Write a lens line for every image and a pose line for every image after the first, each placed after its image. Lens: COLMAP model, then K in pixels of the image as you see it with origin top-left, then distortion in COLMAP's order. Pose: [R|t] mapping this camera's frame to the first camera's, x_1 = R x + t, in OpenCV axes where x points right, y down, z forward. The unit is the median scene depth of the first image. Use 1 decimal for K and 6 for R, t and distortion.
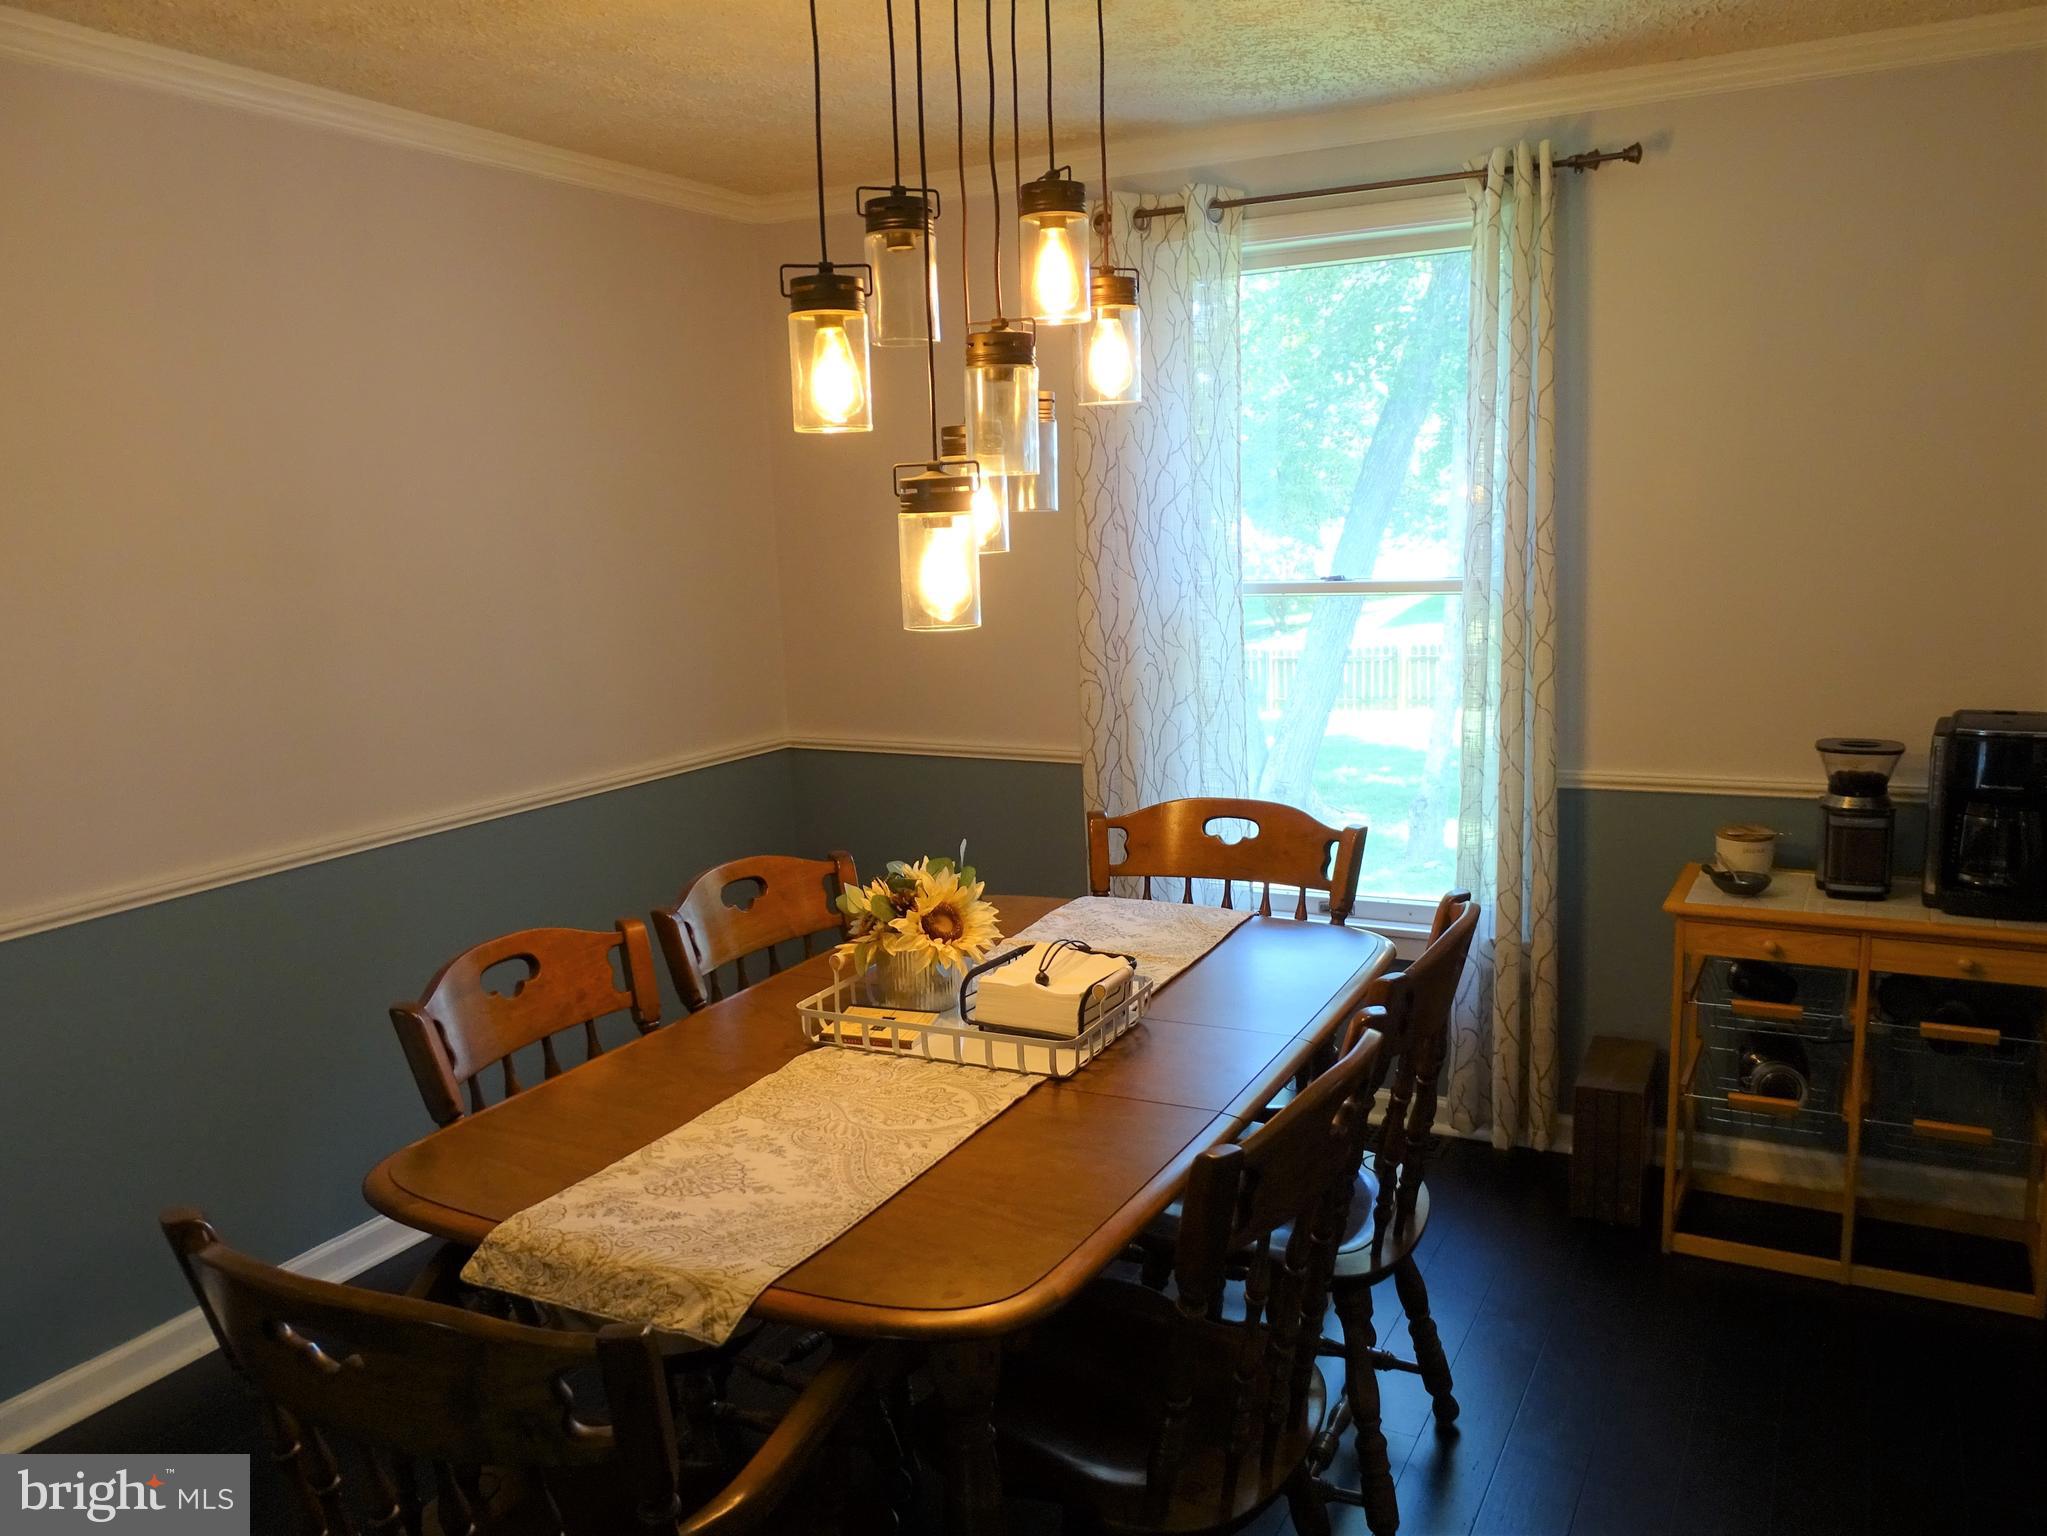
lens RADIAL K [[1557.5, 0, 1030.5], [0, 1557.5, 771.7], [0, 0, 1]] dist [0.001998, -0.002179]
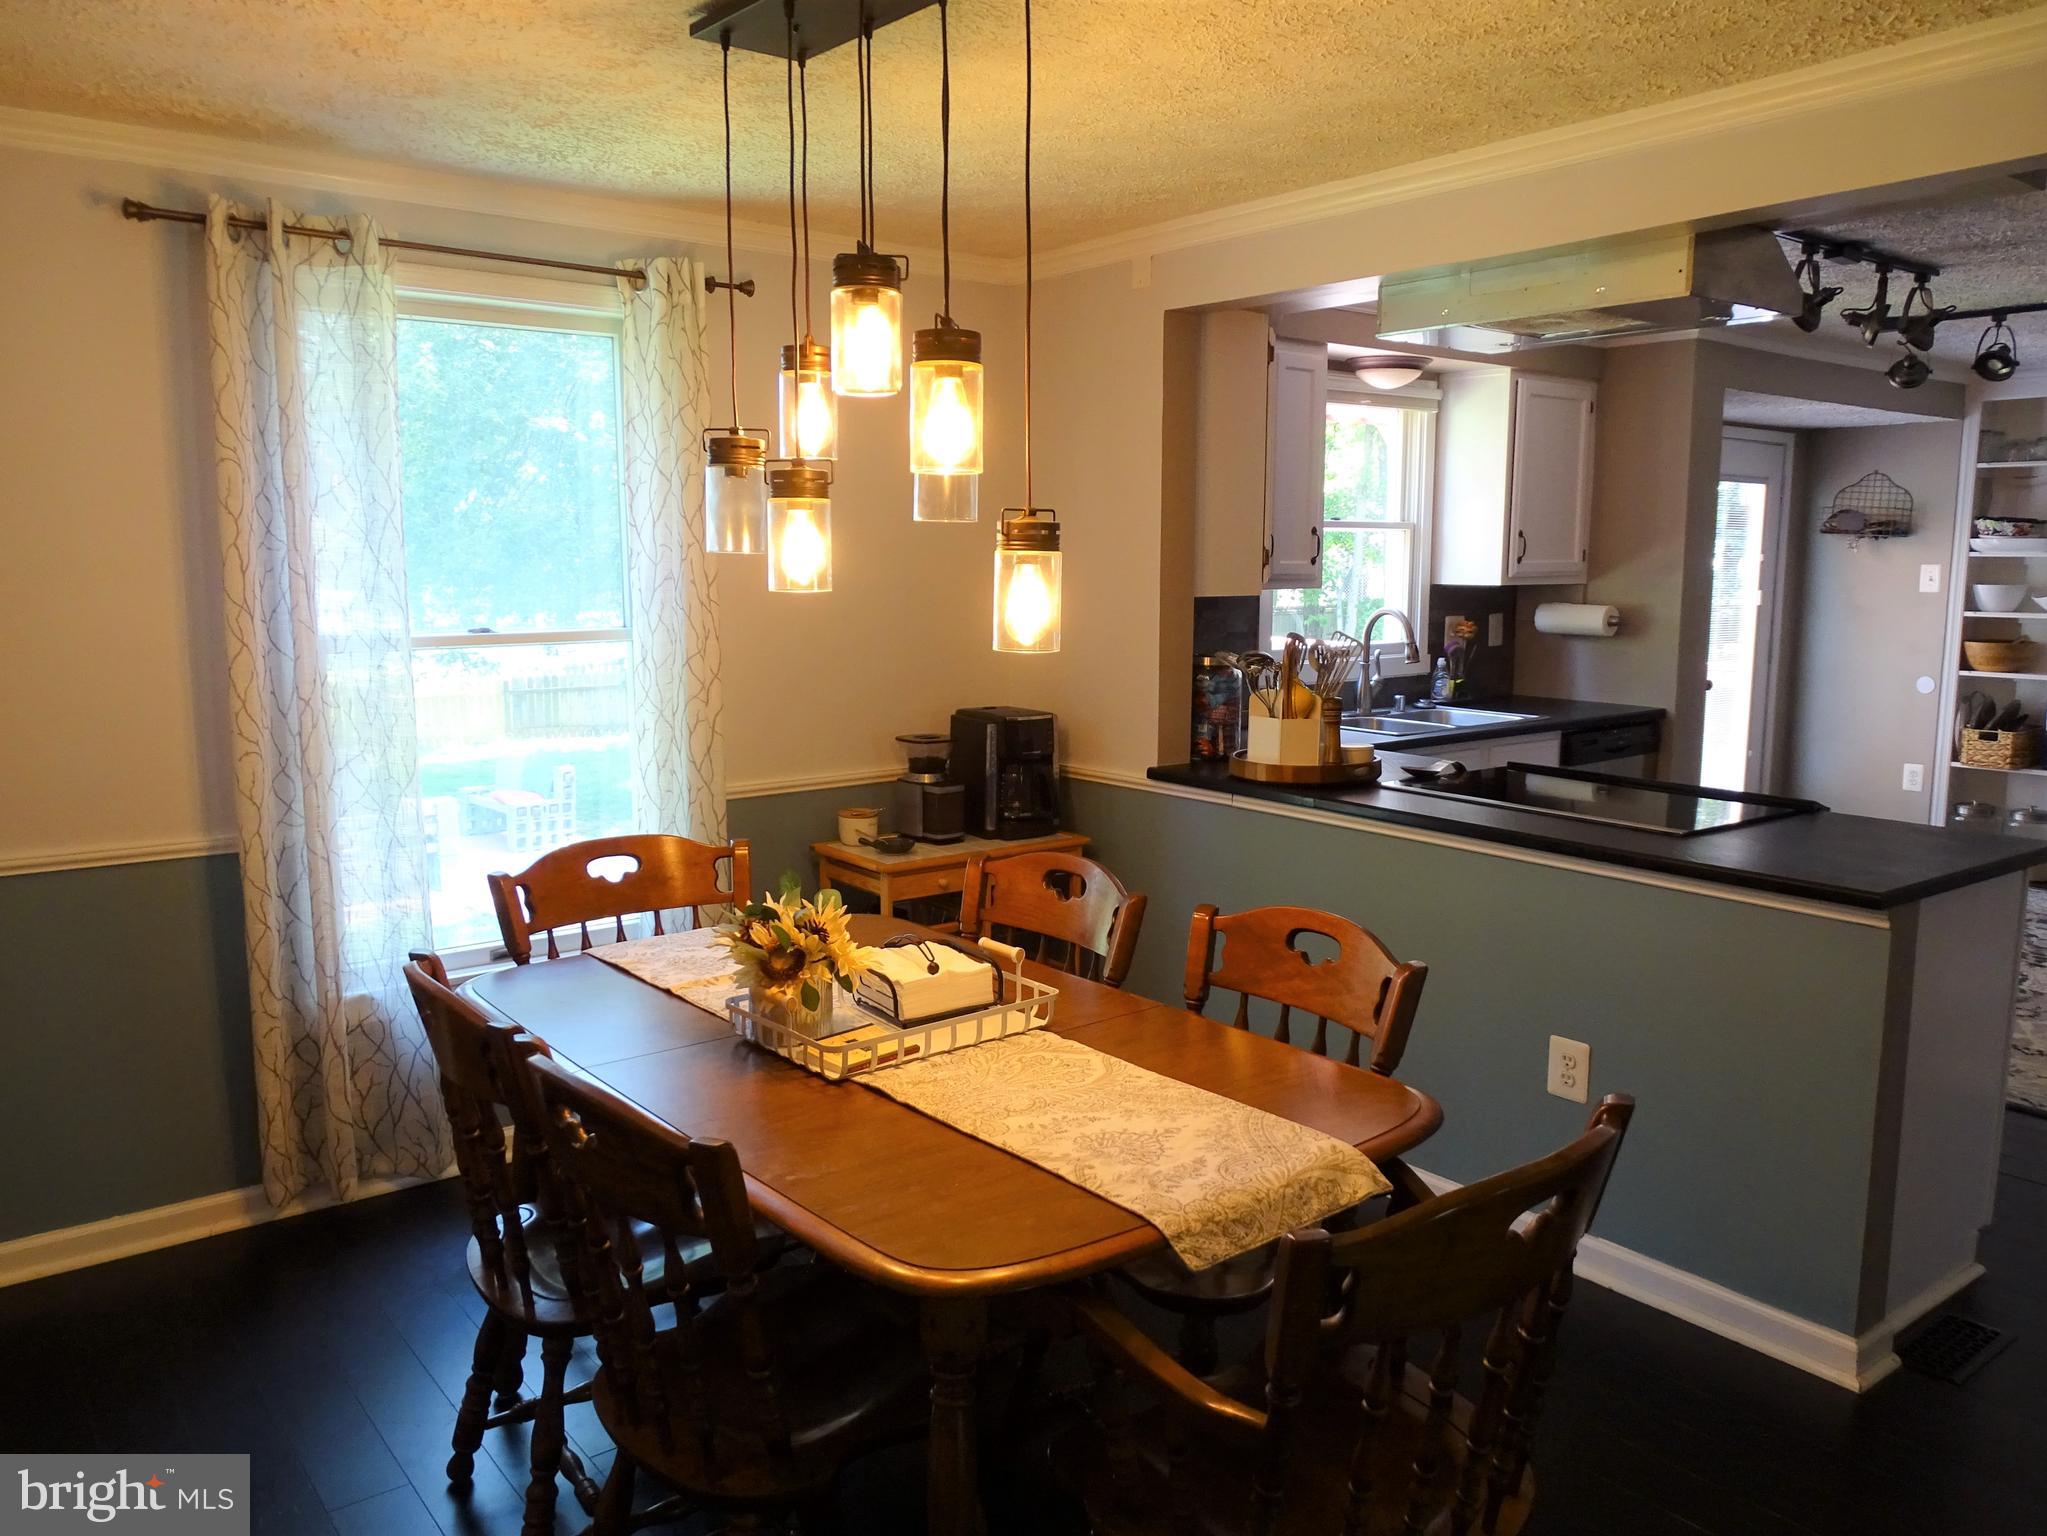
lens RADIAL K [[1498.7, 0, 1023.5], [0, 1498.7, 768.0], [0, 0, 1]] dist [-0.002486, -0.000727]
pose [[0.414753, -0.094100, 0.905055, -1.060383], [0.136531, 0.989814, 0.040346, -0.050607], [-0.899633, 0.106834, 0.423376, 0.533709]]
